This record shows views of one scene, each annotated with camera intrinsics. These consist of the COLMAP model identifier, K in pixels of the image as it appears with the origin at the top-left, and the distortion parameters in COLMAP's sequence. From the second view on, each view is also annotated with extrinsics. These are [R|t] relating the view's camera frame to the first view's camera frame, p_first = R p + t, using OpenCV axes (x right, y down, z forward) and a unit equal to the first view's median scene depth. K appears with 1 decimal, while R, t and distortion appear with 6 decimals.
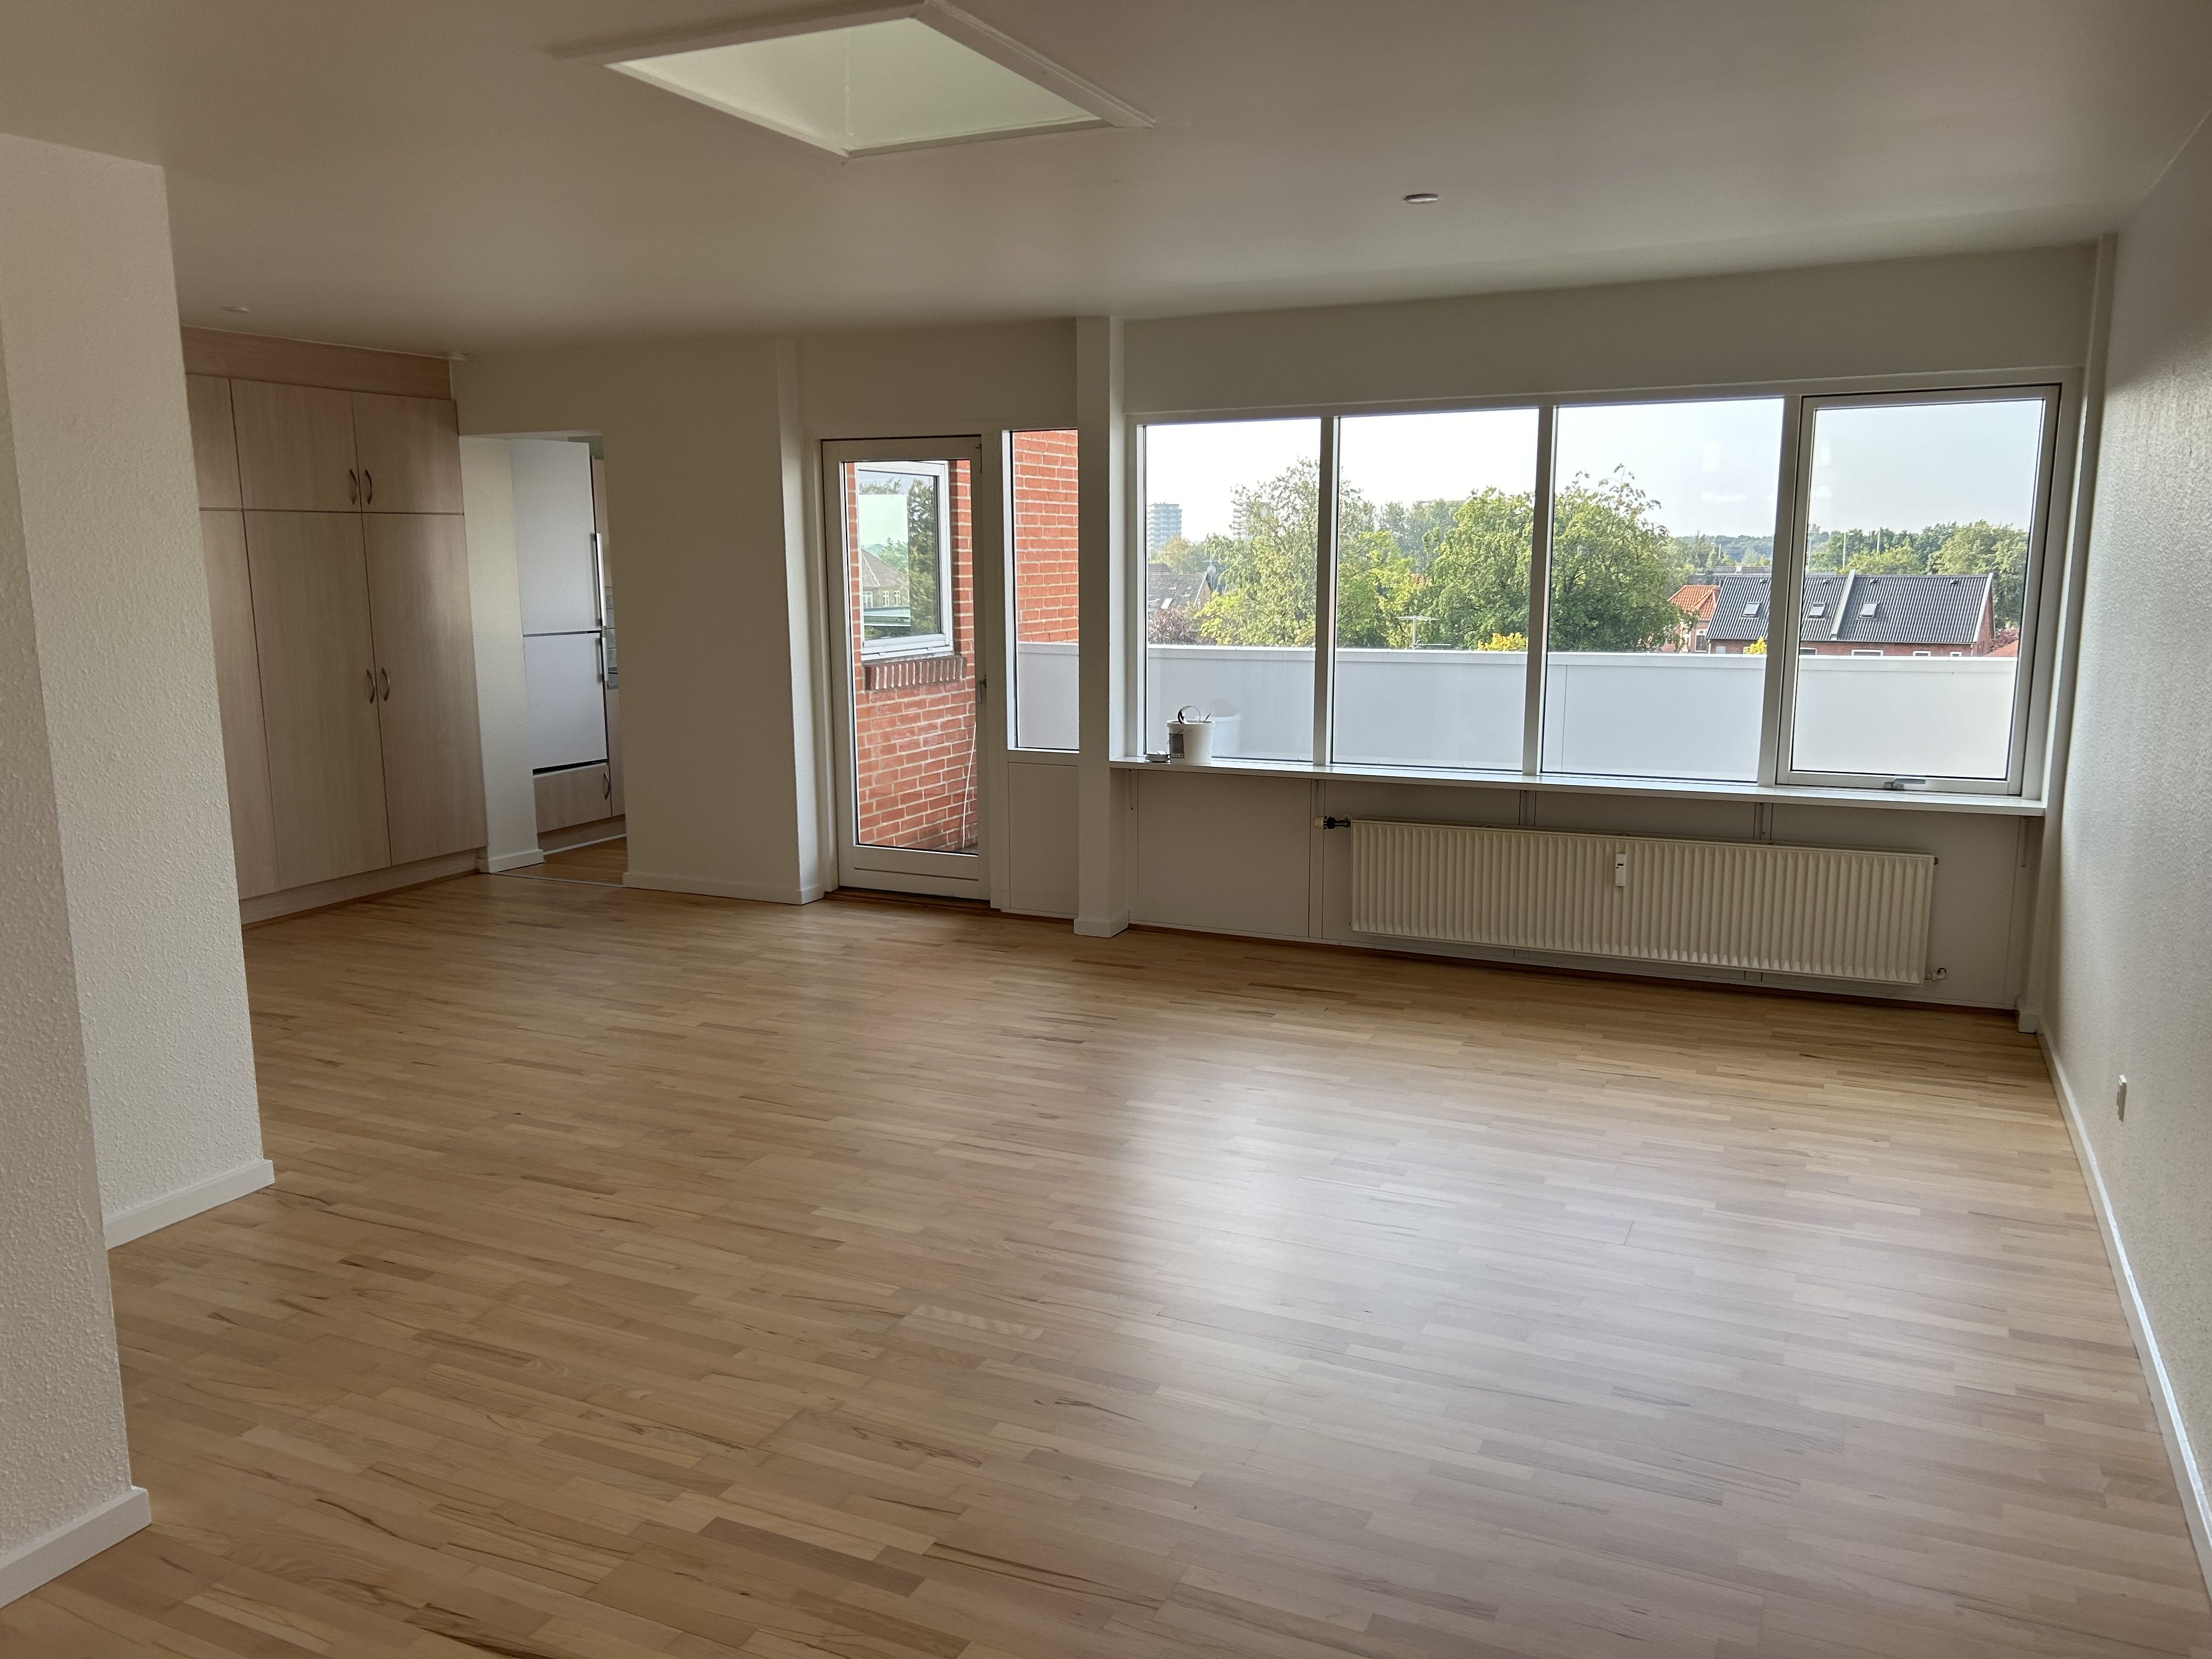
lens RADIAL K [[1667.7, 0, 1117.9], [0, 1667.7, 829.3], [0, 0, 1]] dist [0.039741, -0.025874]
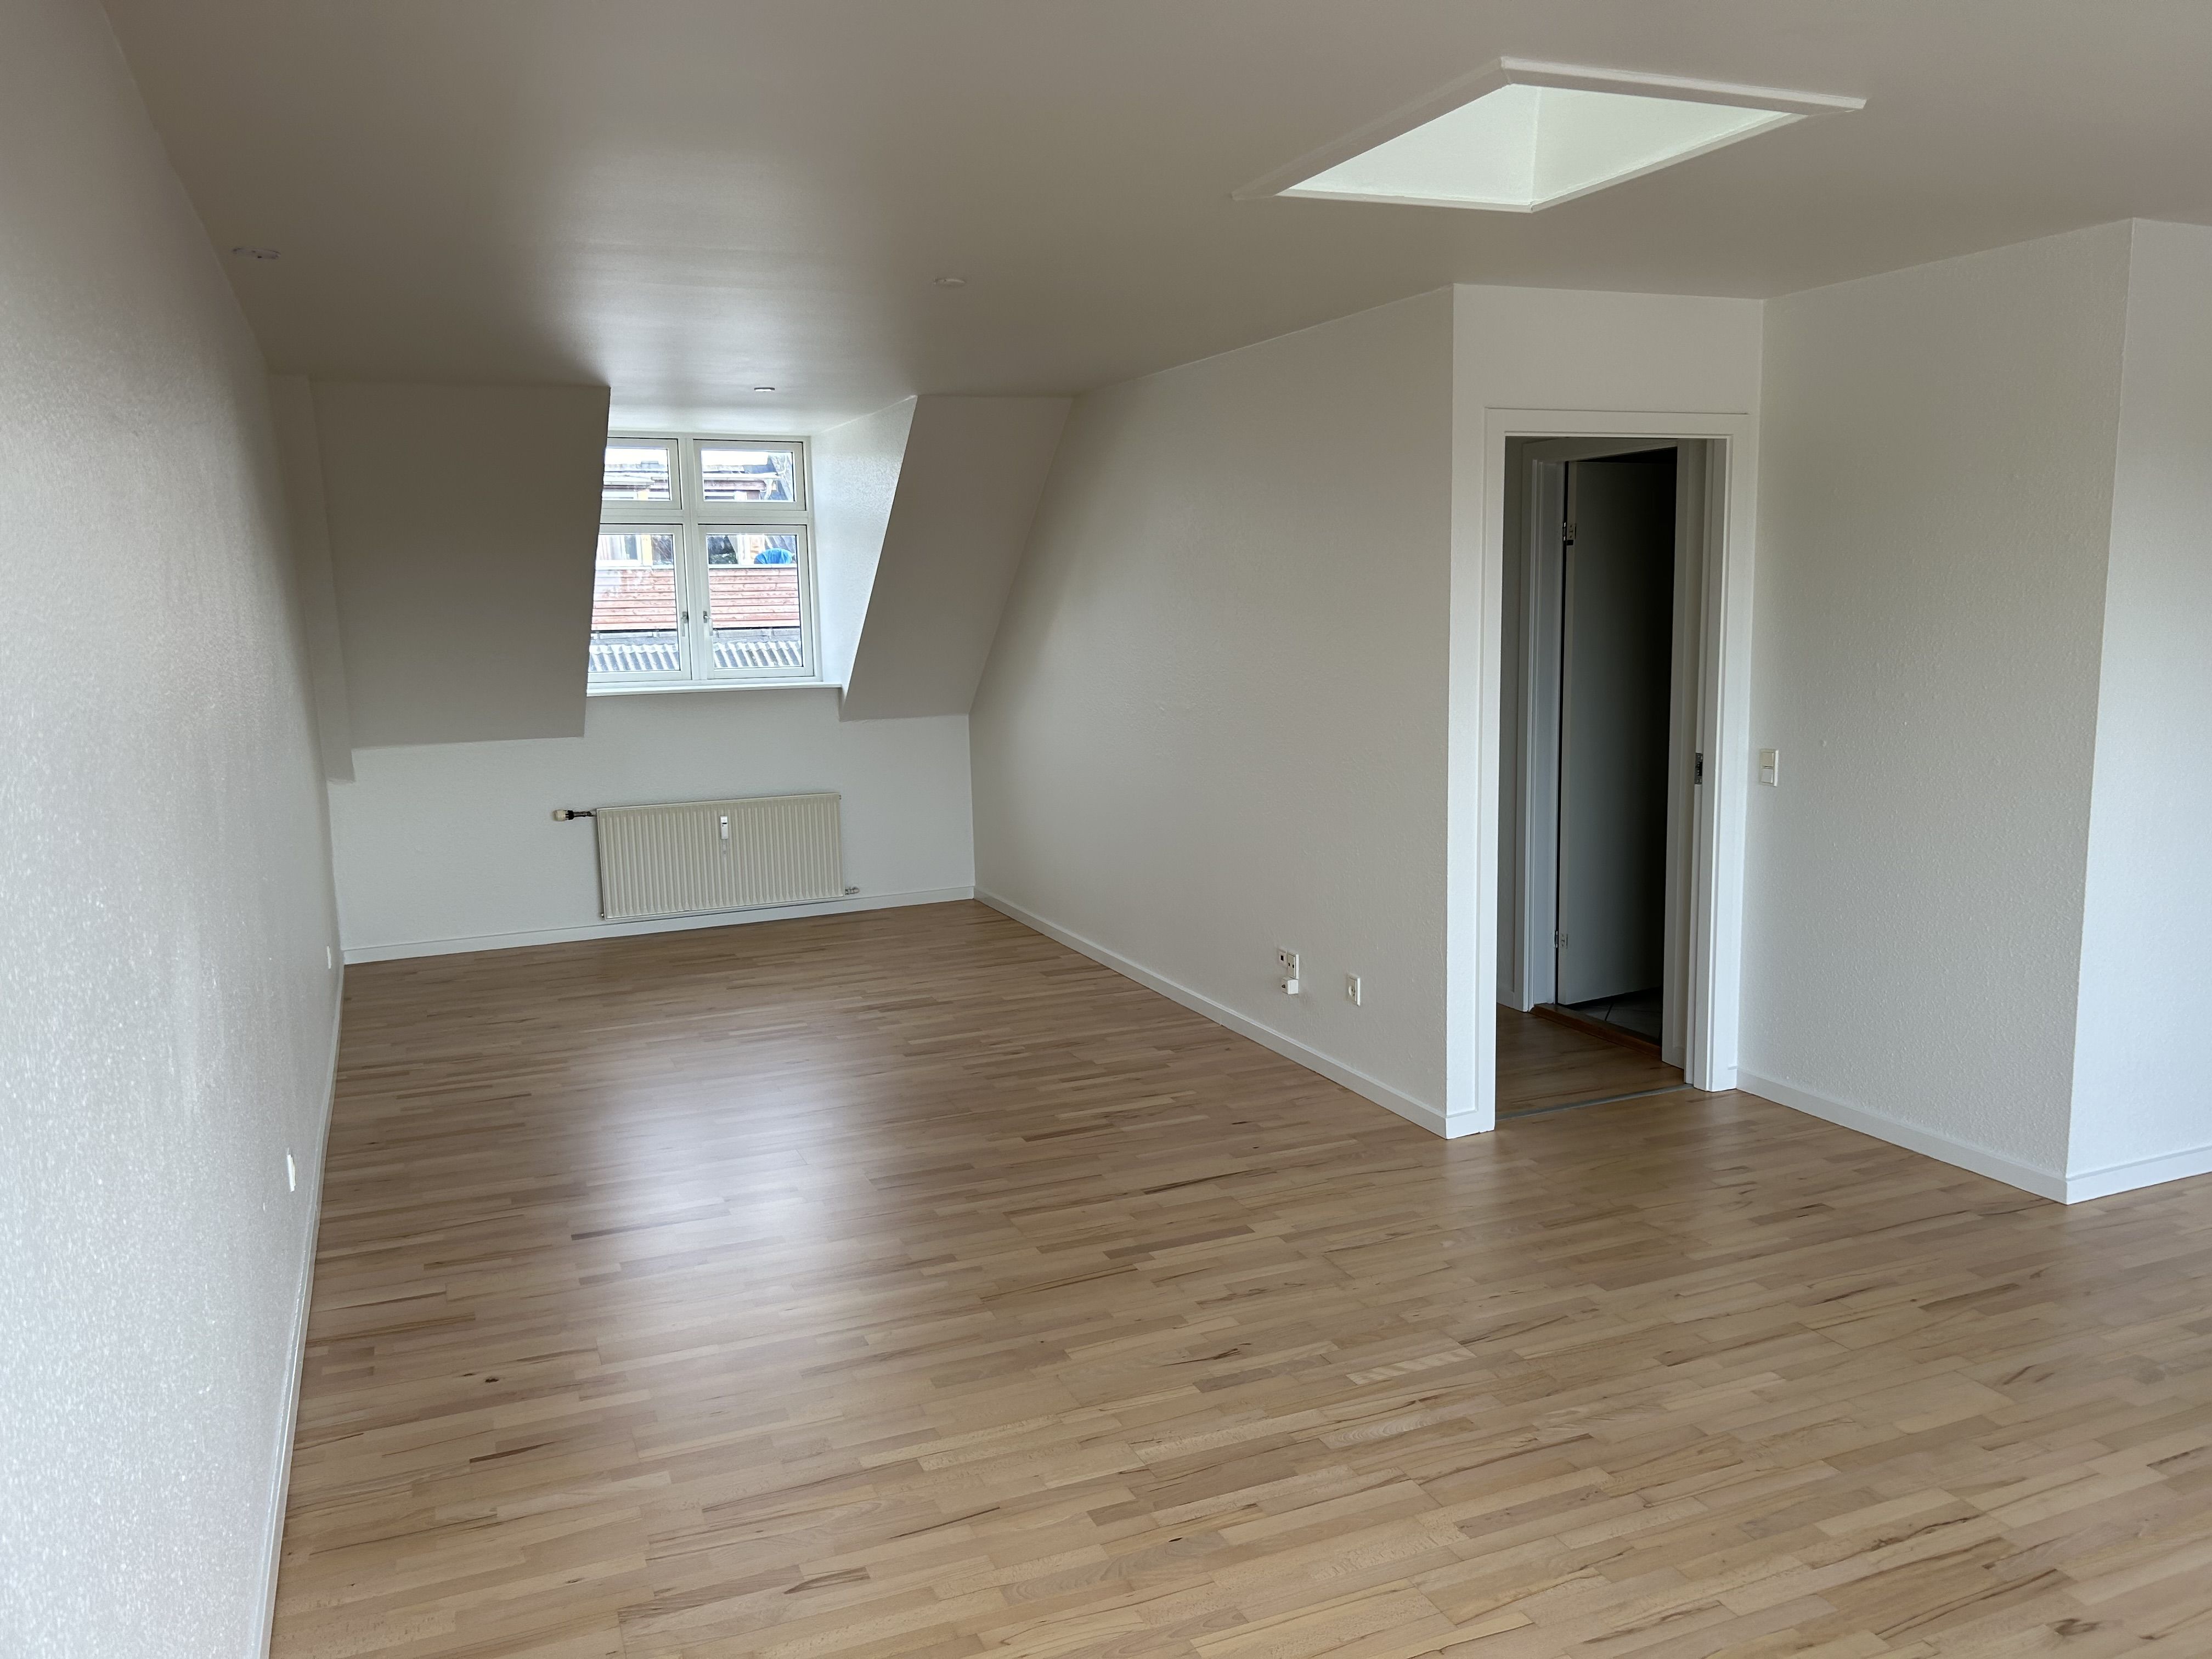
lens RADIAL K [[1667.7, 0, 1103.3], [0, 1667.7, 826.2], [0, 0, 1]] dist [0.039741, -0.025874]
pose [[-0.672388, 0.126205, -0.729360, 0.751250], [-0.098394, 0.961373, 0.257060, -0.267029], [0.733630, 0.244609, -0.633998, 1.441711]]
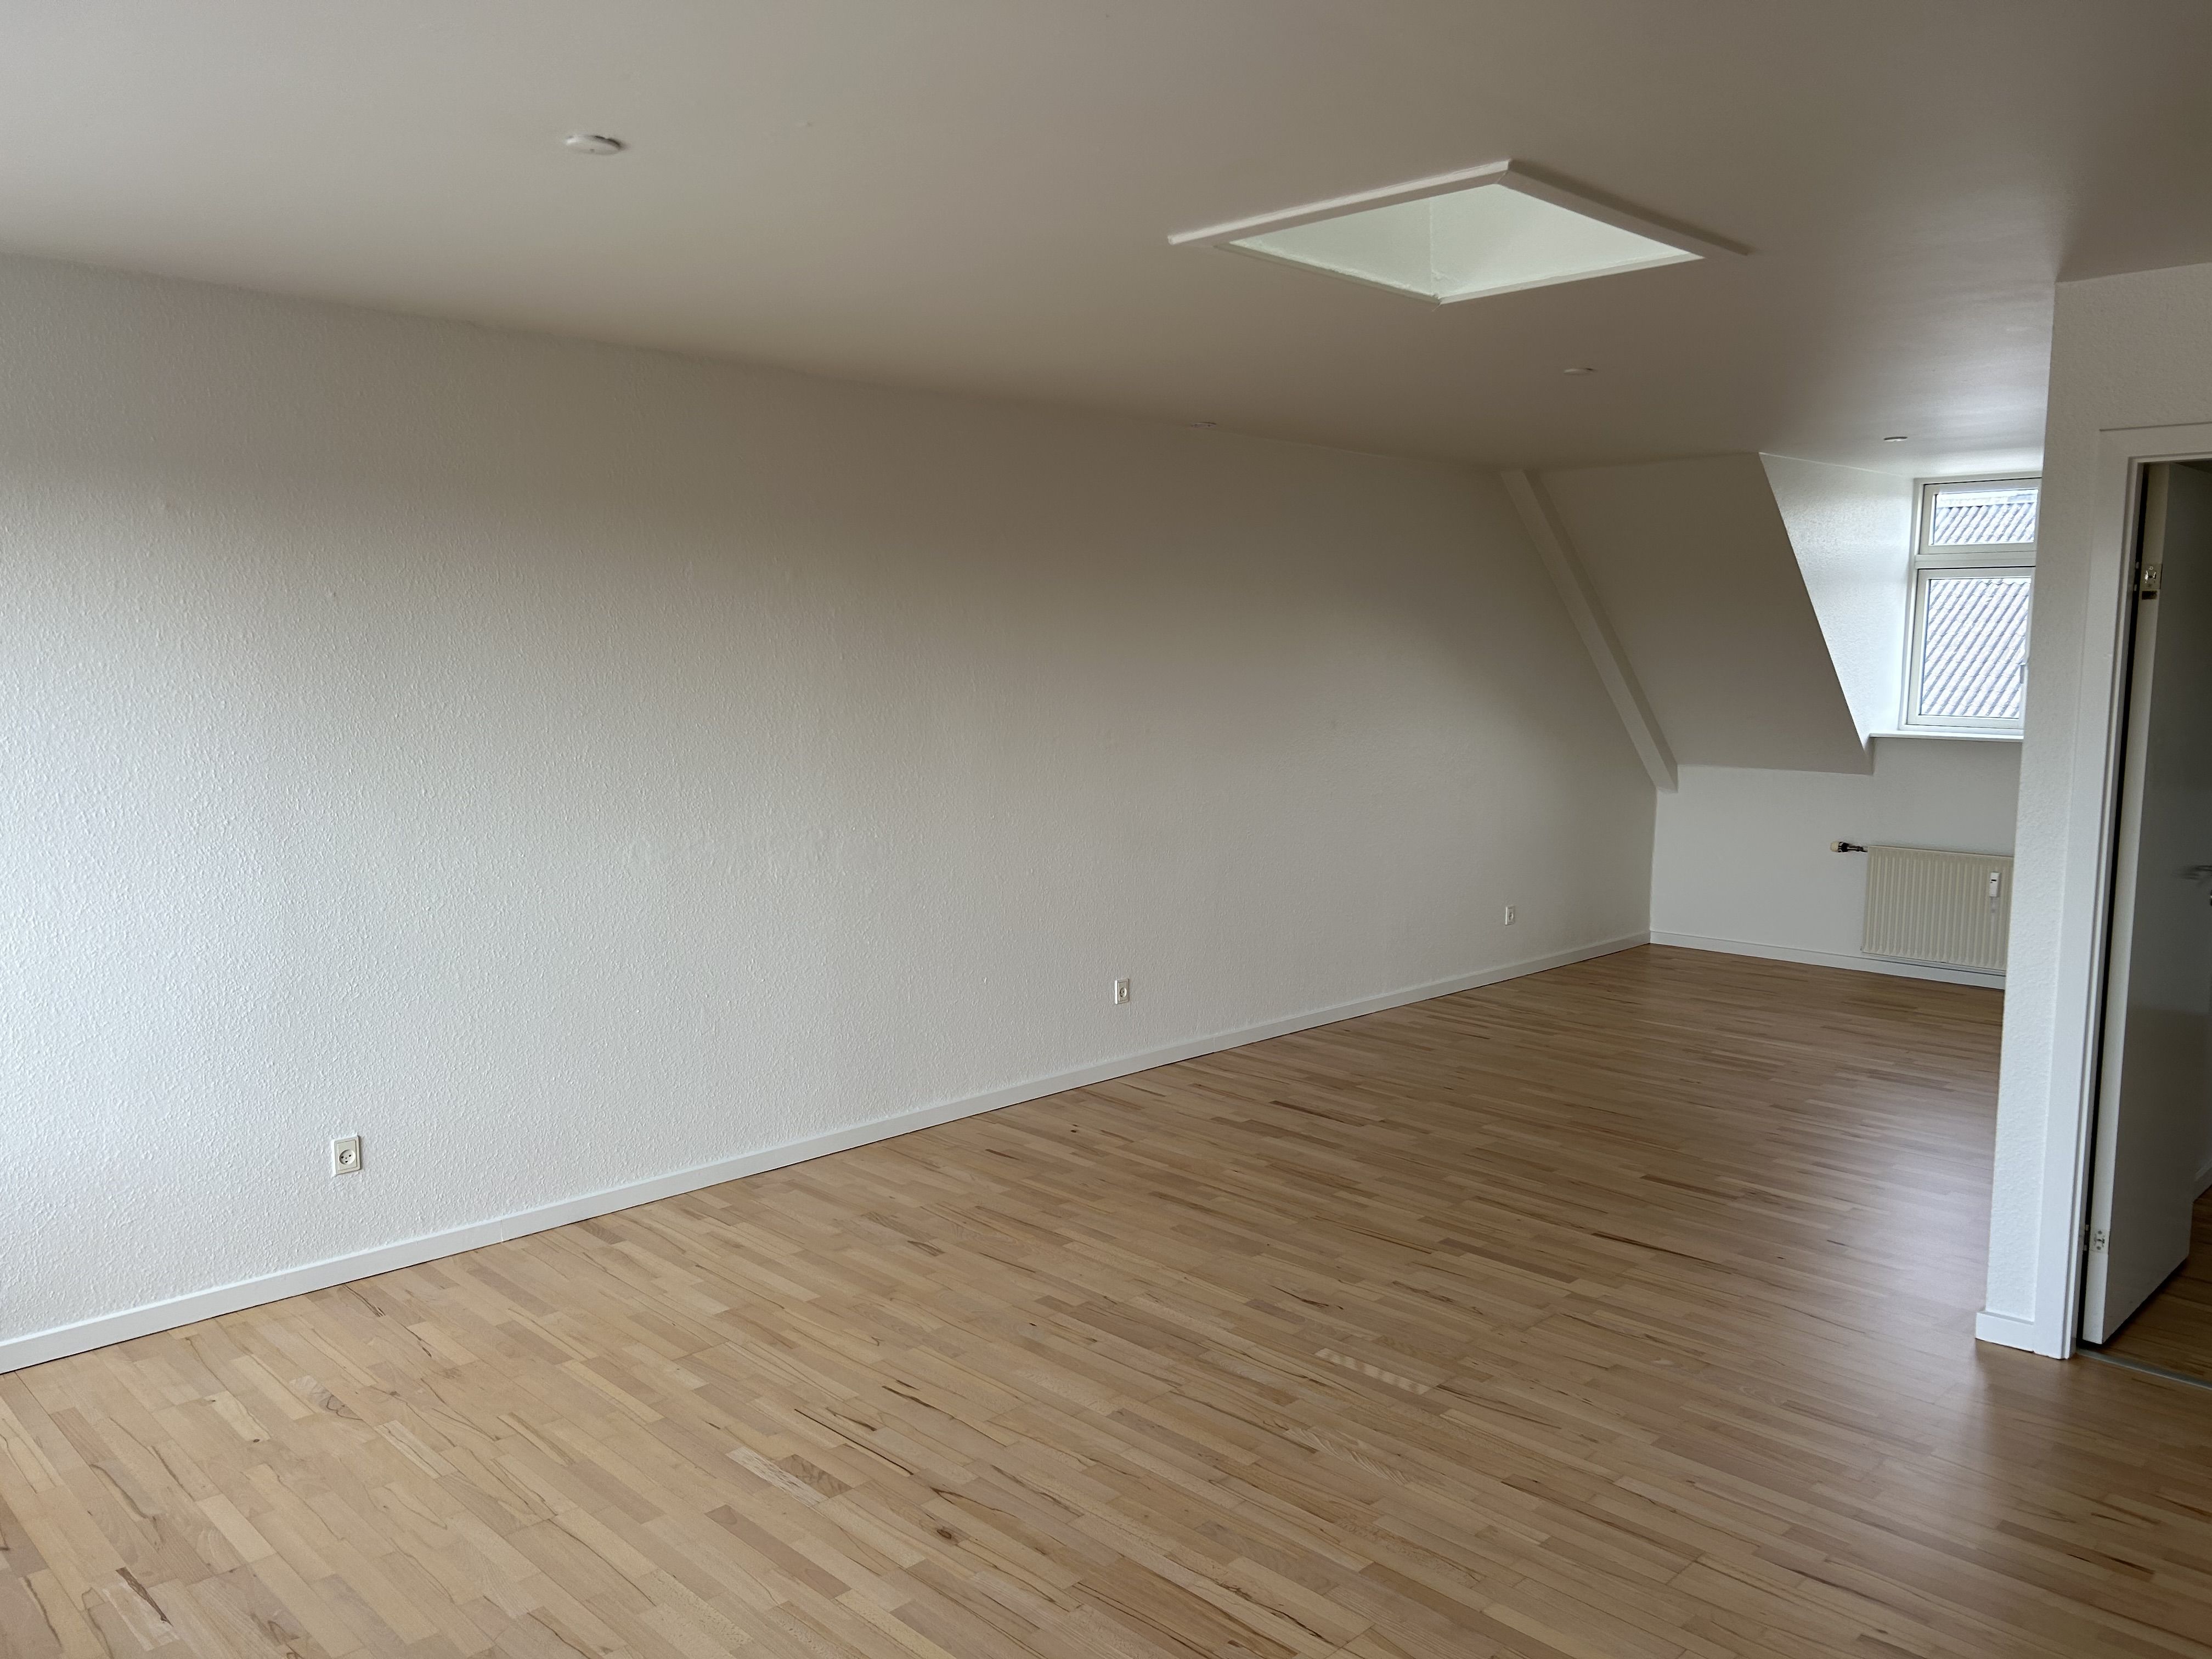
lens RADIAL K [[1667.7, 0, 1105.3], [0, 1667.7, 834.0], [0, 0, 1]] dist [0.039741, -0.025874]
pose [[-0.937395, -0.036263, 0.346374, -0.289797], [0.062241, 0.961110, 0.269062, -0.349805], [-0.342660, 0.273776, -0.898683, 1.963540]]
